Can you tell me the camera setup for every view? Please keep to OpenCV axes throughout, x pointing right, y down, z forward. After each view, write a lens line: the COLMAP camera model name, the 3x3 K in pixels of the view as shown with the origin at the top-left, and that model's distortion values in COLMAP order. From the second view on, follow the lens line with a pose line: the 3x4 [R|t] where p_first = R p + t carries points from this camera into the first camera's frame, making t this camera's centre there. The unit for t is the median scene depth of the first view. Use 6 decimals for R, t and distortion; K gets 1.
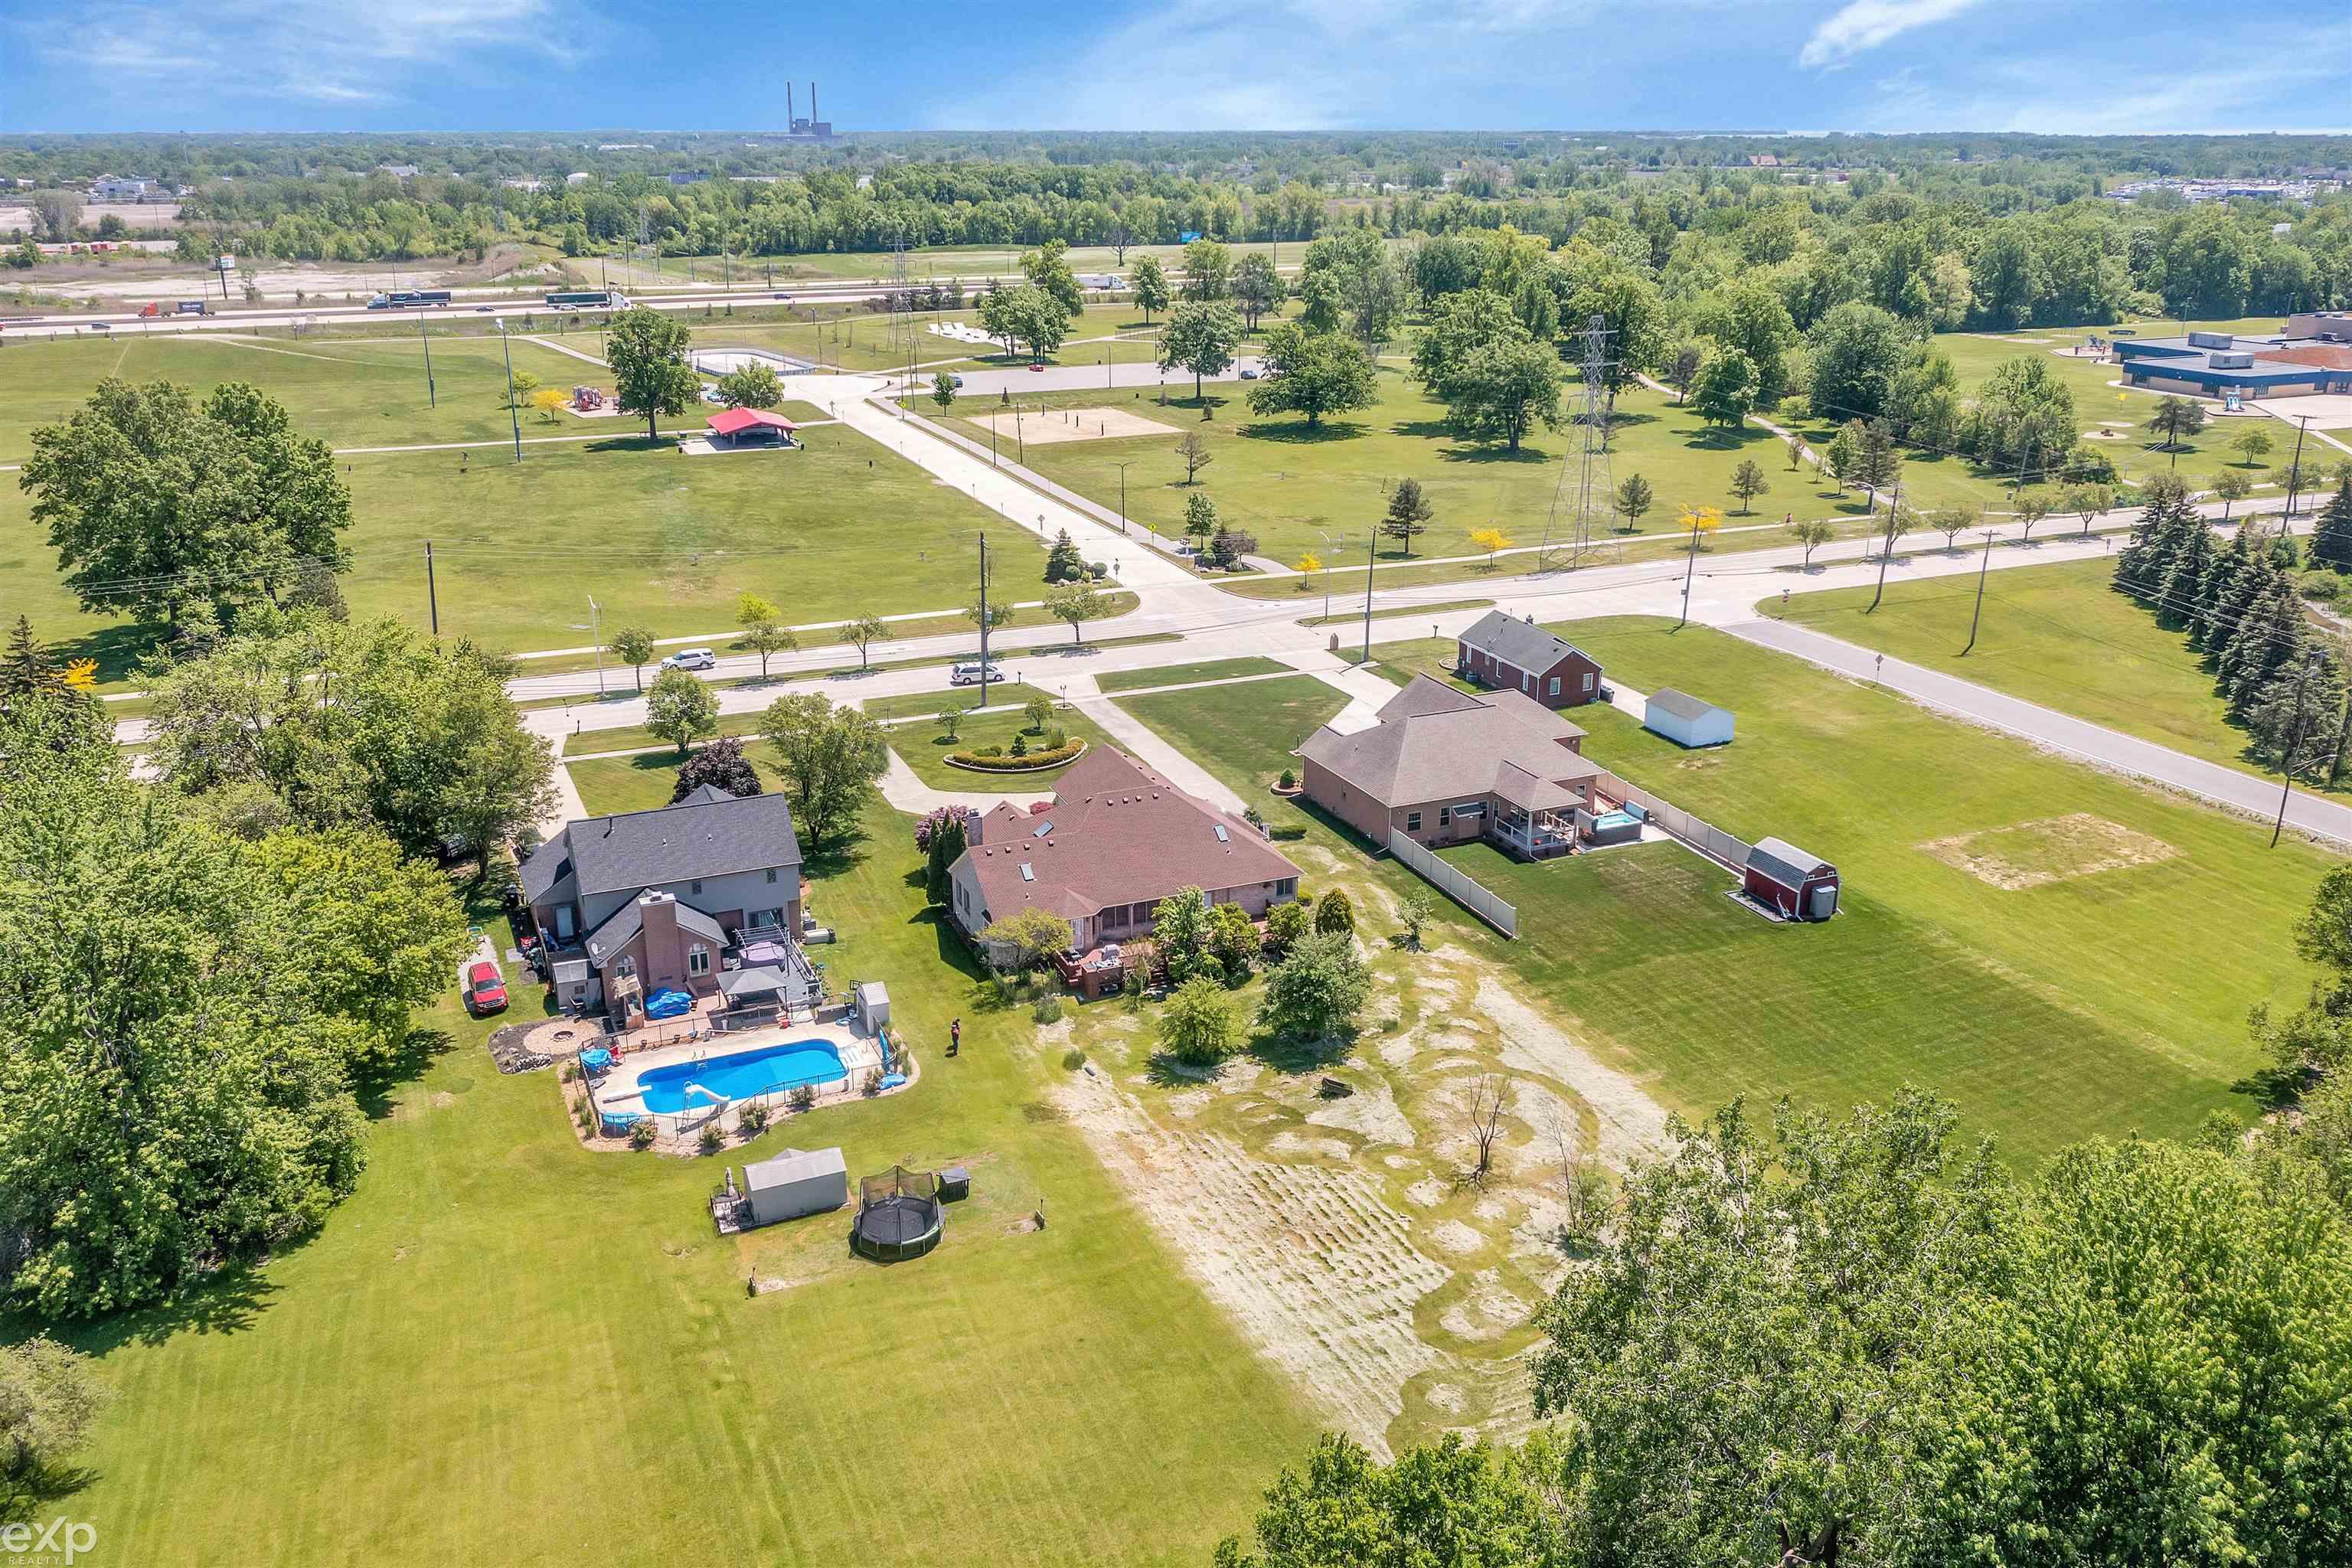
lens RADIAL K [[1816.3, 0, 1176.0], [0, 1816.3, 784.0], [0, 0, 1]] dist [-0.001054, 0.000087]
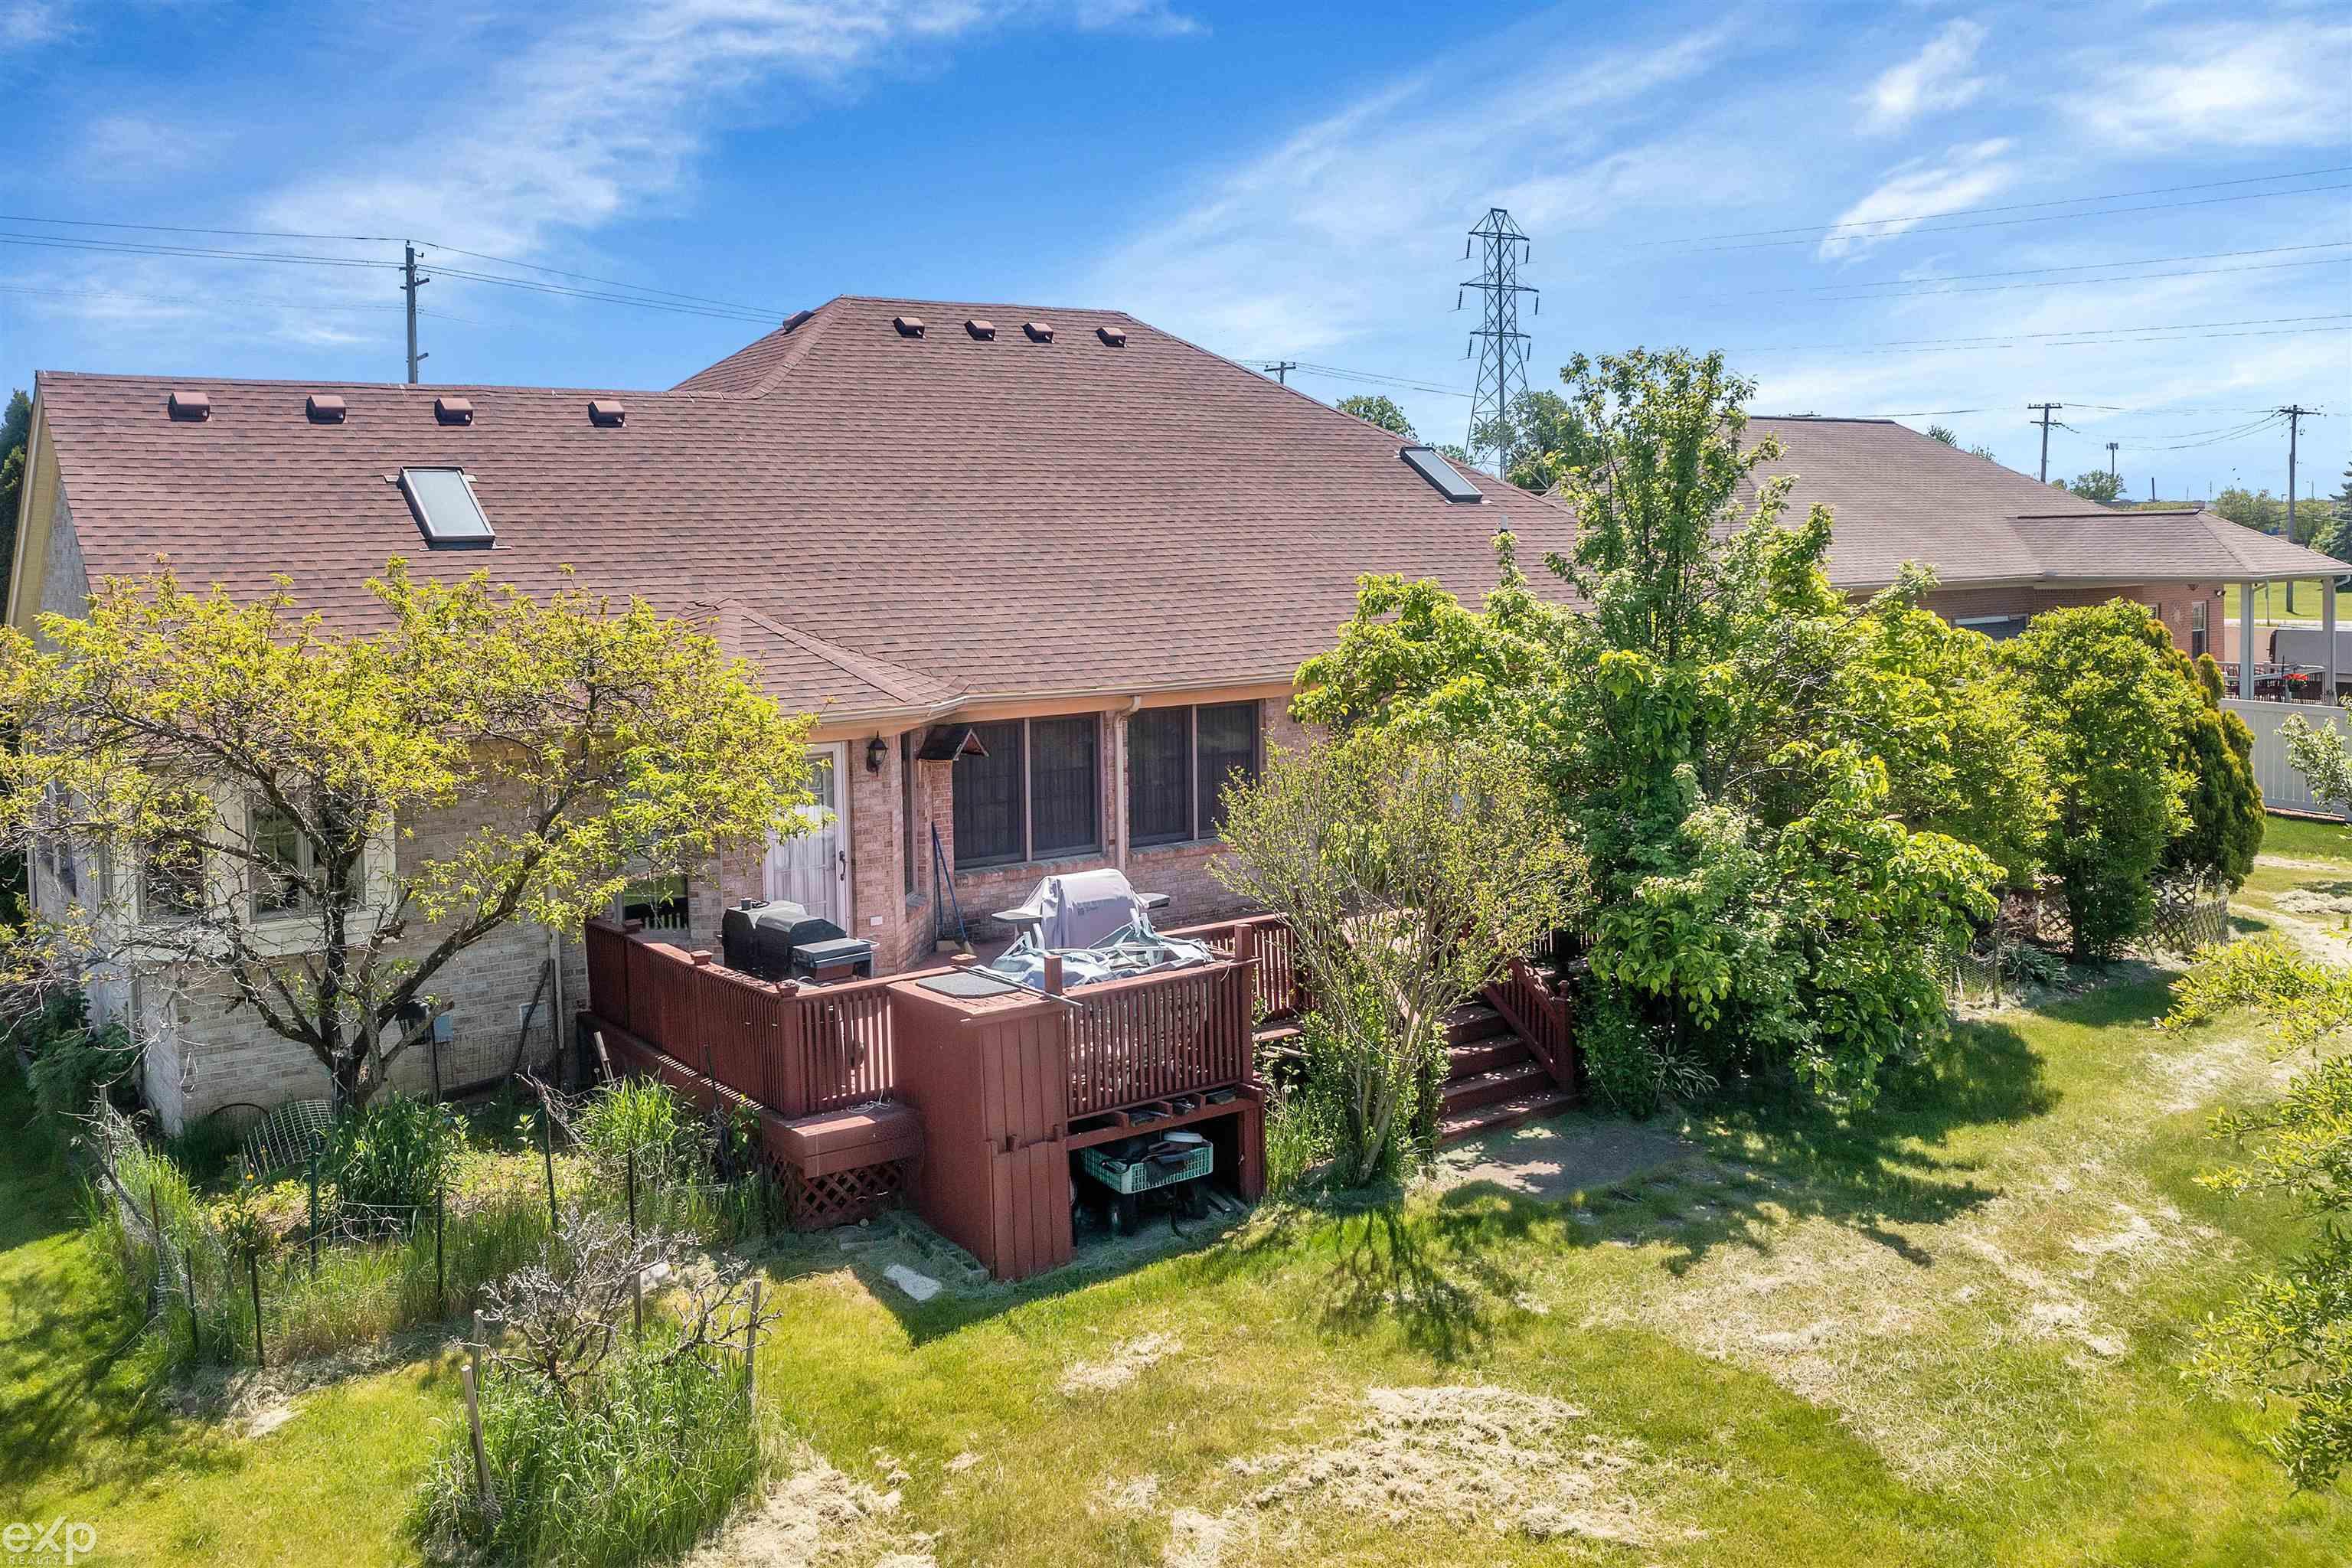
lens RADIAL K [[1939.9, 0, 1185.1], [0, 1939.9, 701.5], [0, 0, 1]] dist [-0.008758, 0.002503]
pose [[0.969422, -0.035636, 0.242799, -0.053297], [0.097363, 0.964049, -0.247244, 0.095642], [-0.225260, 0.263323, 0.938040, 0.731381]]
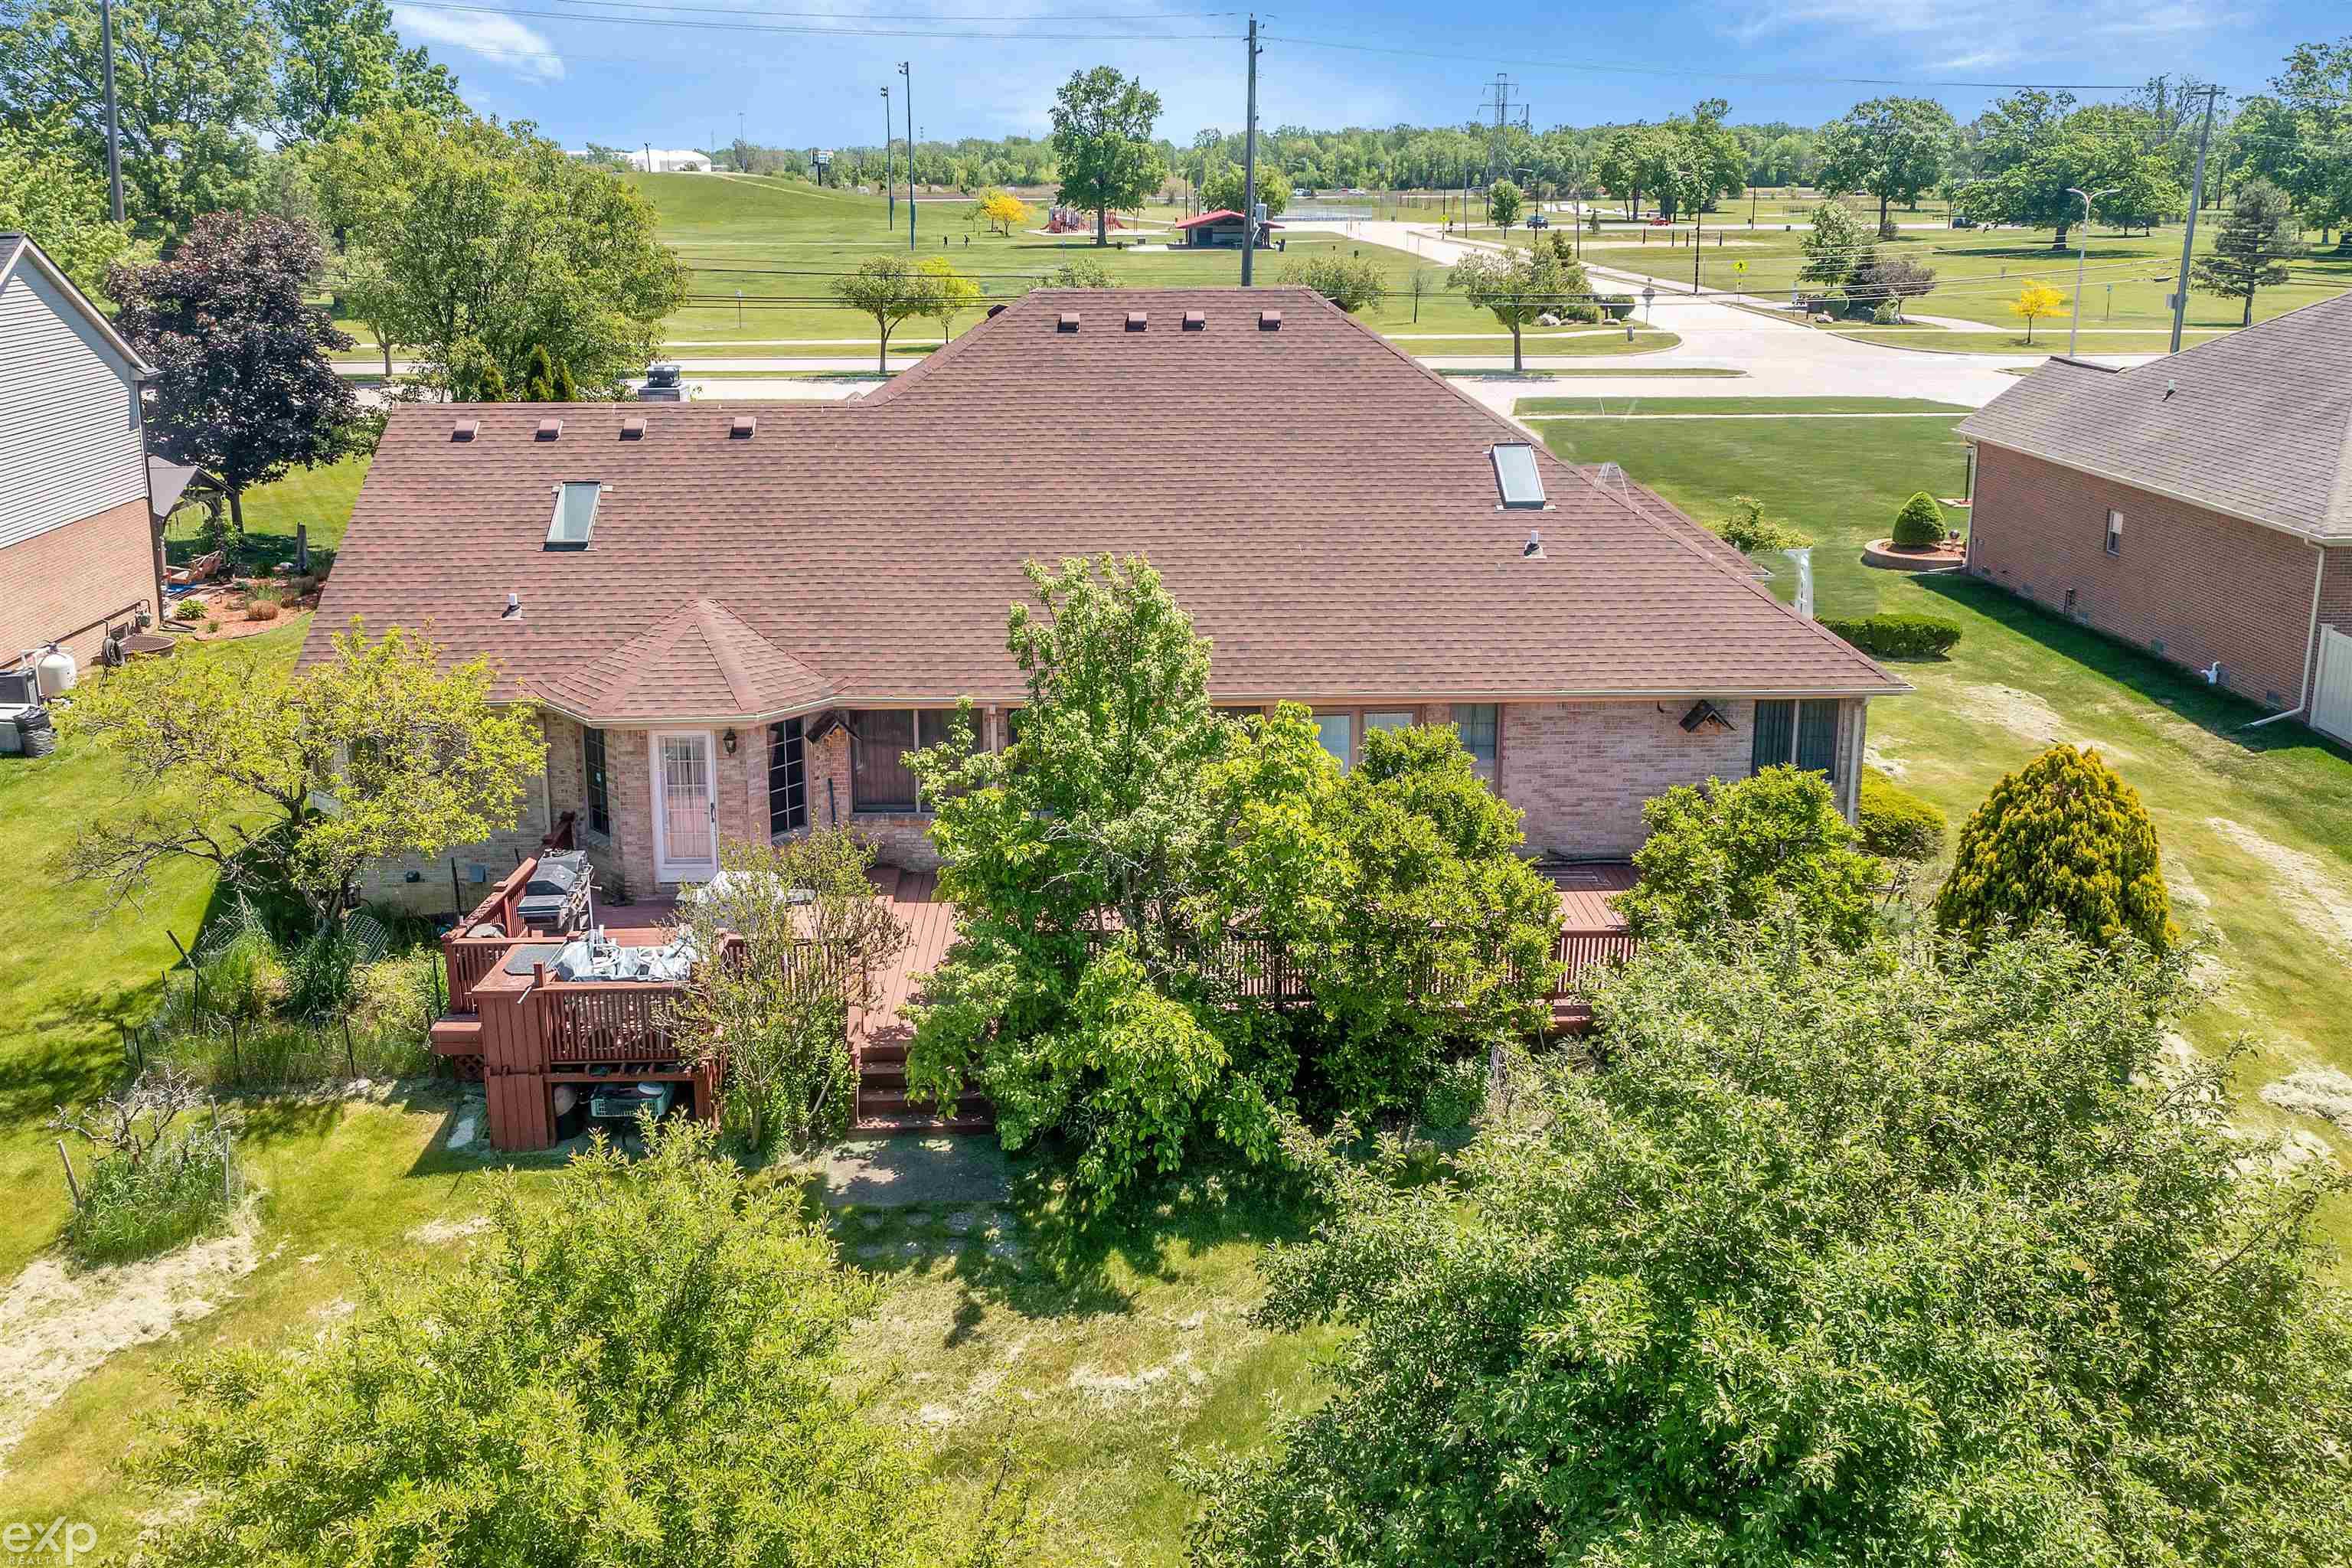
lens RADIAL K [[1928.3, 0, 1182.6], [0, 1928.3, 612.7], [0, 0, 1]] dist [-0.000979, -0.001336]
pose [[0.938215, 0.083654, -0.335789, 0.060419], [-0.118534, 0.989329, -0.084723, 0.062644], [0.325118, 0.119291, 0.938119, 0.699037]]
